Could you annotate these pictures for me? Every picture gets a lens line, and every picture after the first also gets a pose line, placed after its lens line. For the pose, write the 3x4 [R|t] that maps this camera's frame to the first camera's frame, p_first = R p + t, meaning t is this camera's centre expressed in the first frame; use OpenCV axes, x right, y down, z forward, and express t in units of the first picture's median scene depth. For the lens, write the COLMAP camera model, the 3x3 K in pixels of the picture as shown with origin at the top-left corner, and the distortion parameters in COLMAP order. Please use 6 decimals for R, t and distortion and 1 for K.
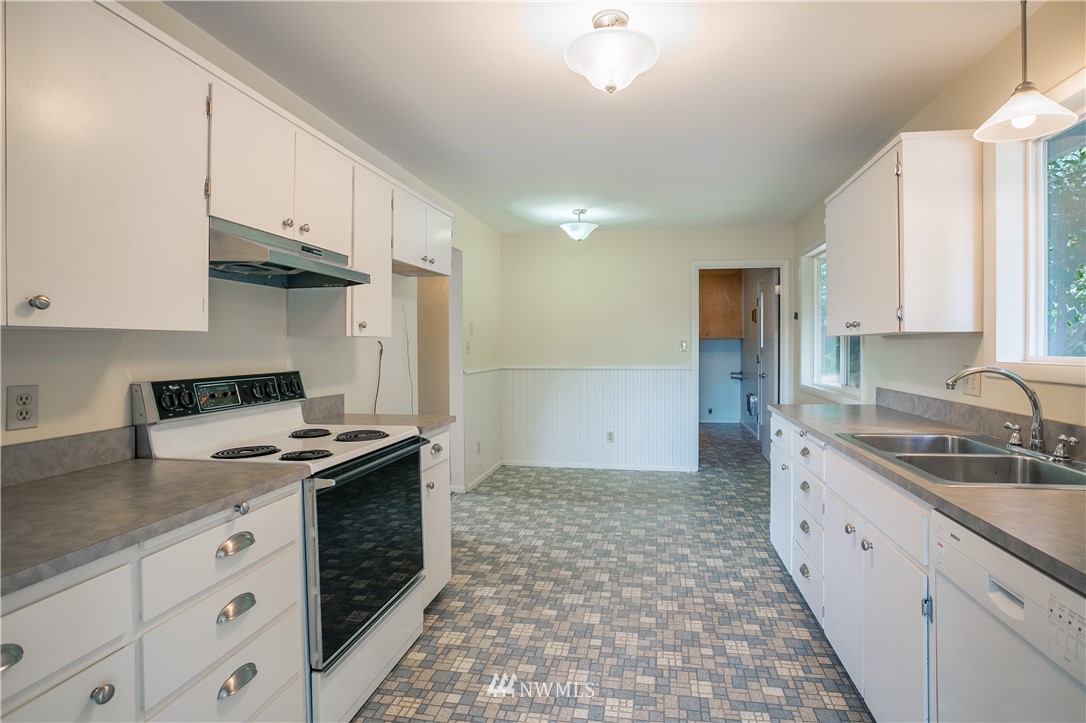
lens RADIAL K [[535.8, 0, 543.0], [0, 535.8, 361.5], [0, 0, 1]] dist [-0.054949, 0.030024]
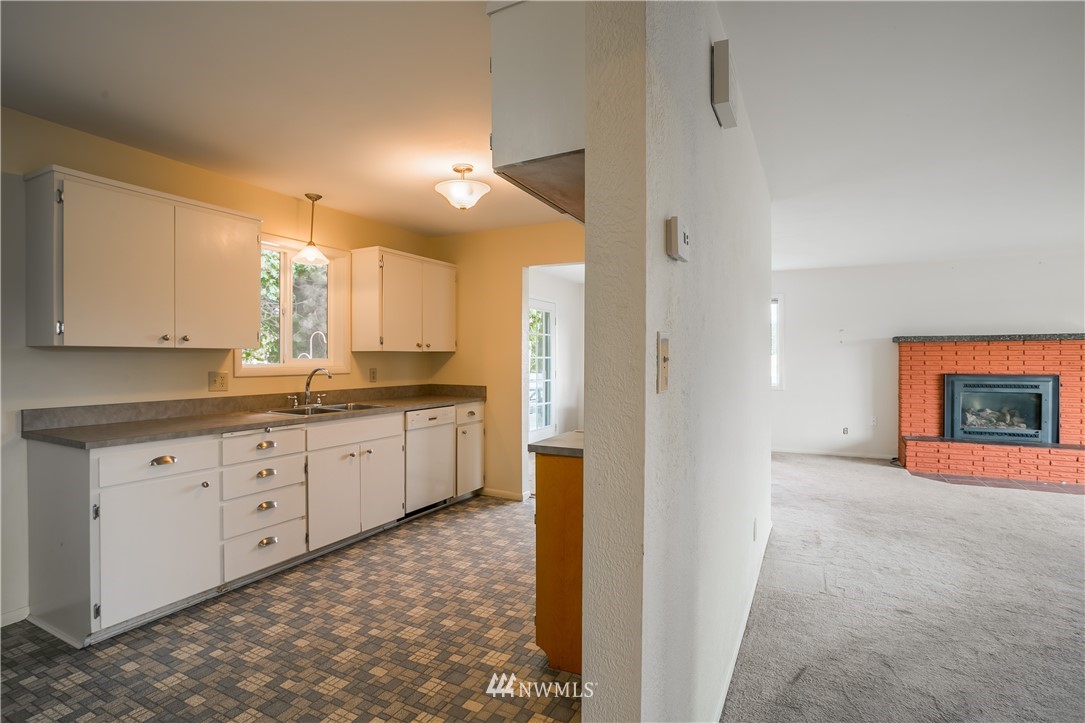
lens RADIAL K [[535.3, 0, 542.5], [0, 535.3, 361.5], [0, 0, 1]] dist [-0.054949, 0.030024]
pose [[-0.963068, 0.001978, 0.269250, -0.428145], [0.010856, 0.999445, 0.031488, -0.055634], [-0.269039, 0.033248, -0.962555, 1.877372]]
